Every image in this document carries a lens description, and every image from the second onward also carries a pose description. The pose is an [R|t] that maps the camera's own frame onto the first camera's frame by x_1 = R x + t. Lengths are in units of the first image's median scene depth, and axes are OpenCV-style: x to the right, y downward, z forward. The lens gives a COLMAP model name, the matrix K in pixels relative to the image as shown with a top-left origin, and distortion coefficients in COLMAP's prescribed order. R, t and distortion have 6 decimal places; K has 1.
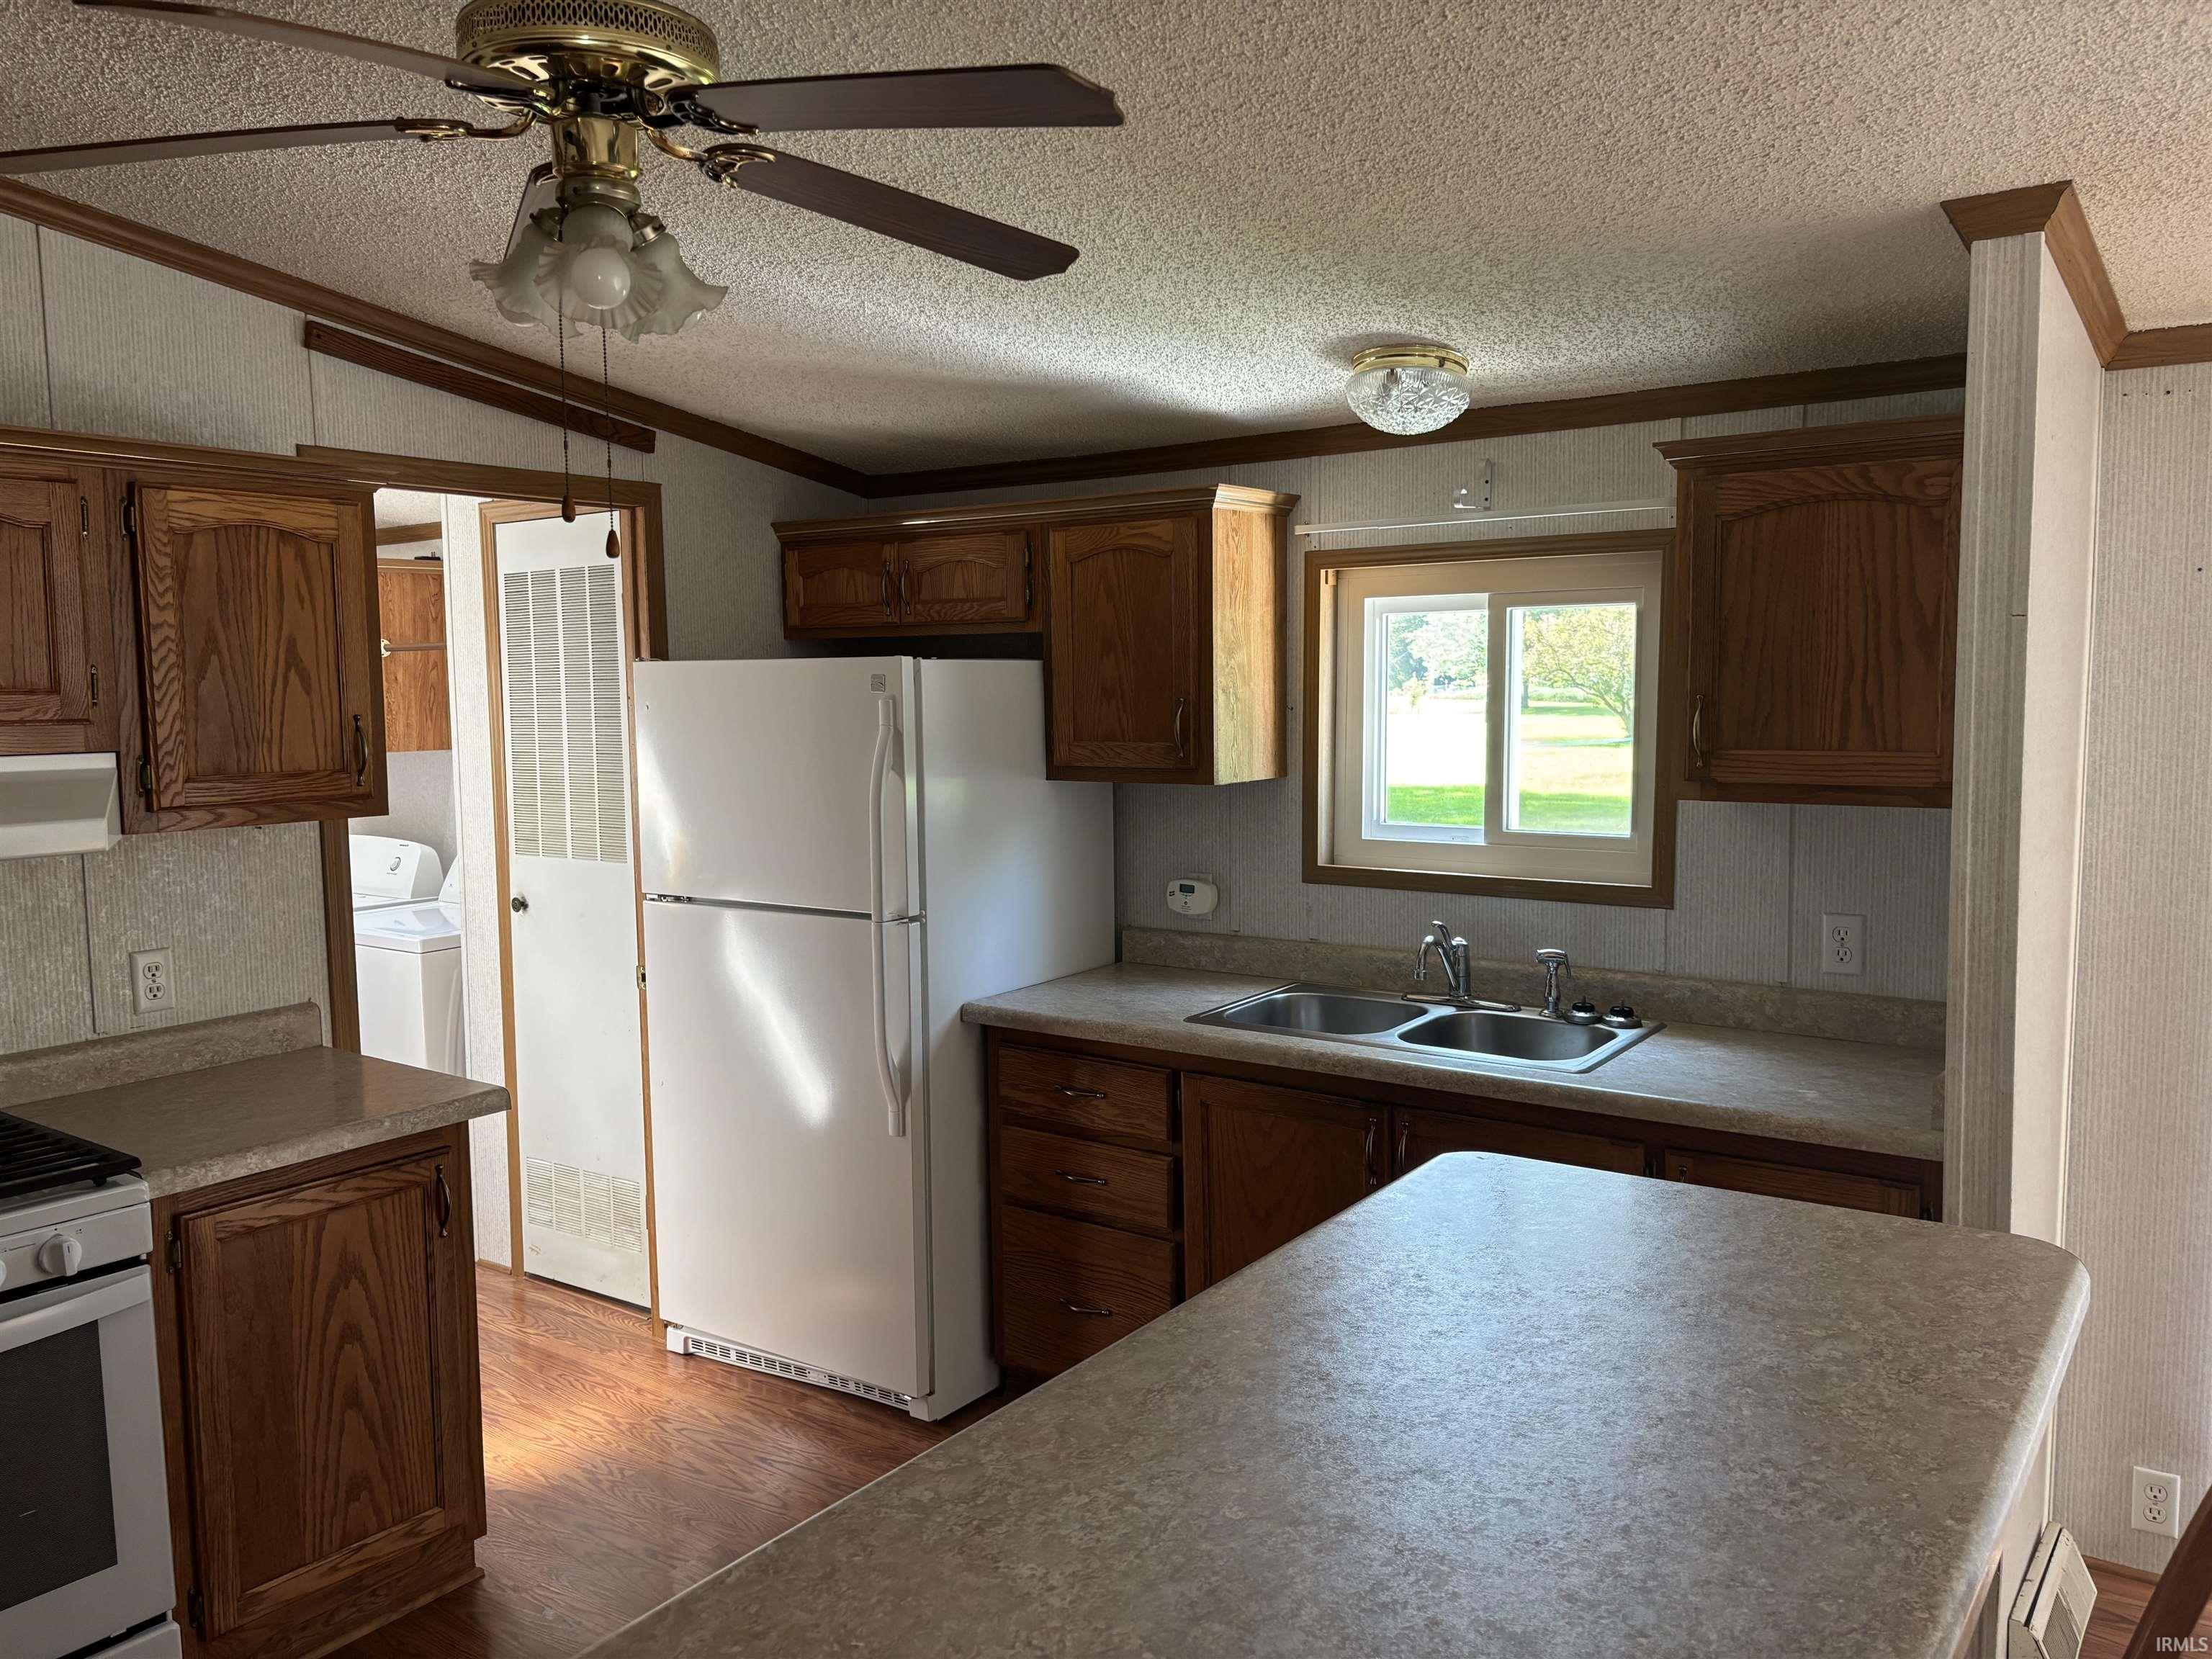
lens RADIAL K [[1647.3, 0, 1098.9], [0, 1647.3, 823.0], [0, 0, 1]] dist [0.035412, 0.001185]
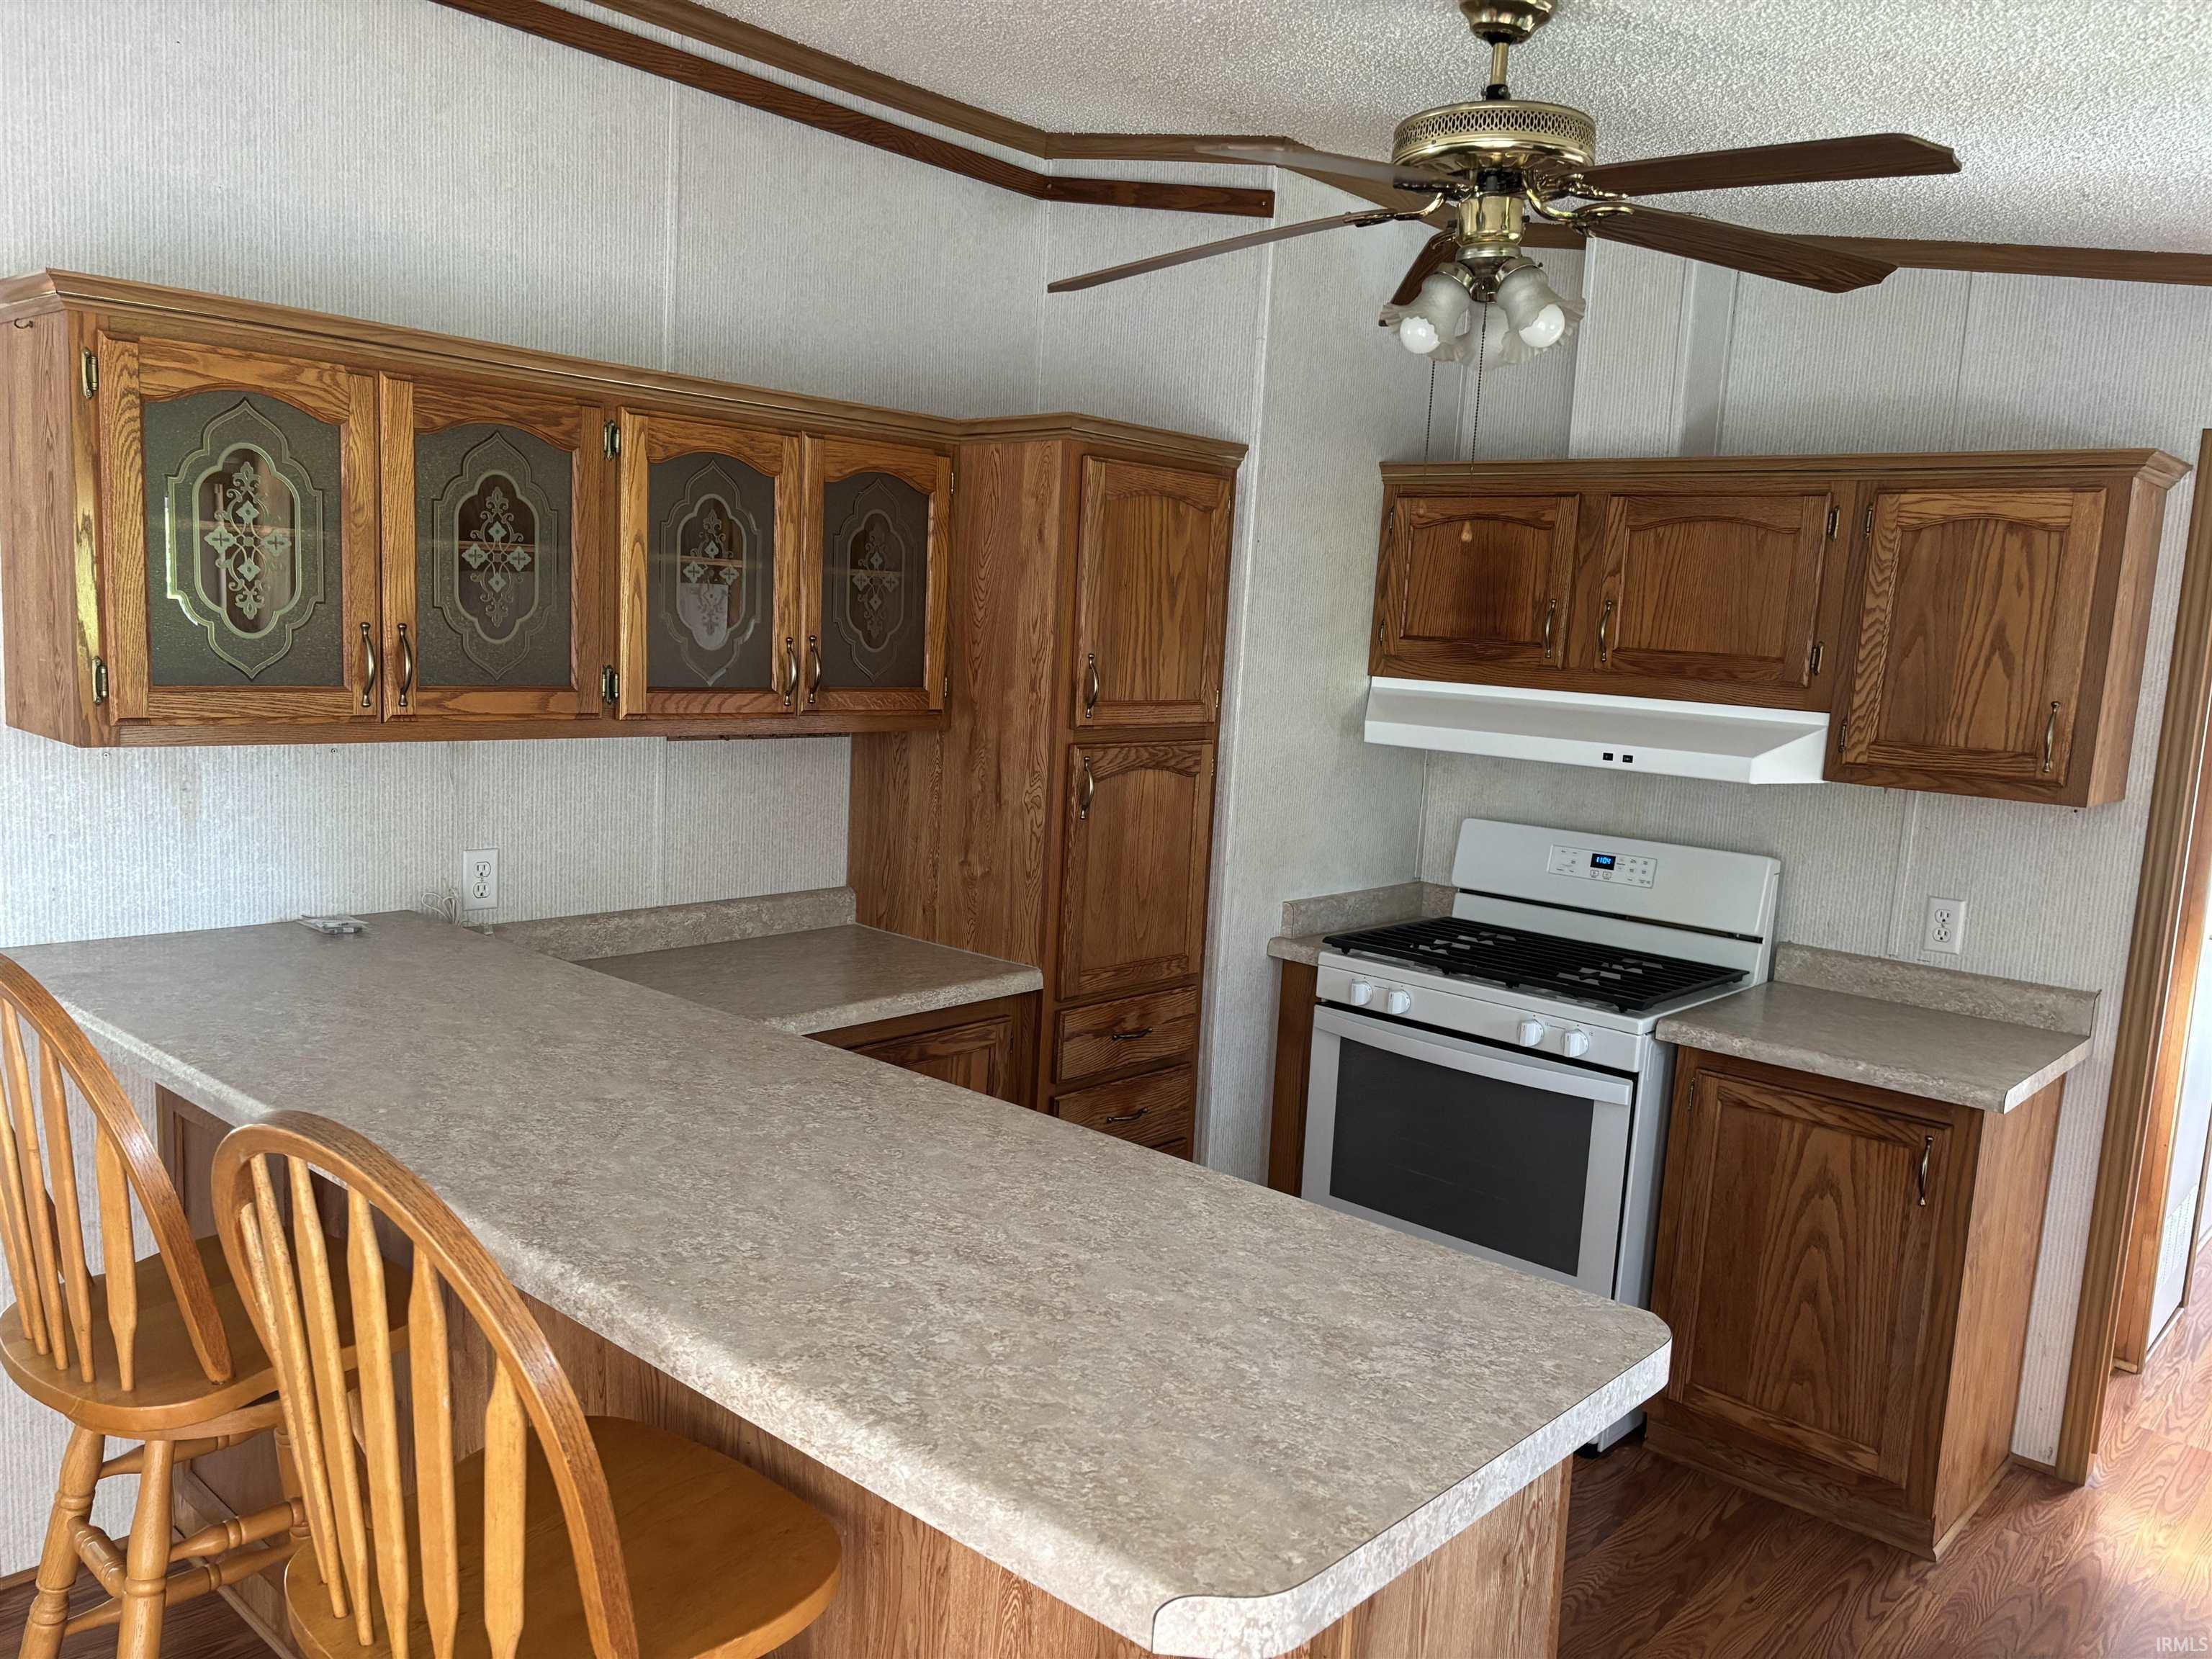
lens RADIAL K [[1647.3, 0, 1100.5], [0, 1647.3, 849.8], [0, 0, 1]] dist [0.035412, 0.001185]
pose [[-0.097790, 0.142453, -0.984959, 0.986843], [-0.142956, 0.977428, 0.155557, -0.083203], [0.984886, 0.156018, -0.075218, 0.836907]]
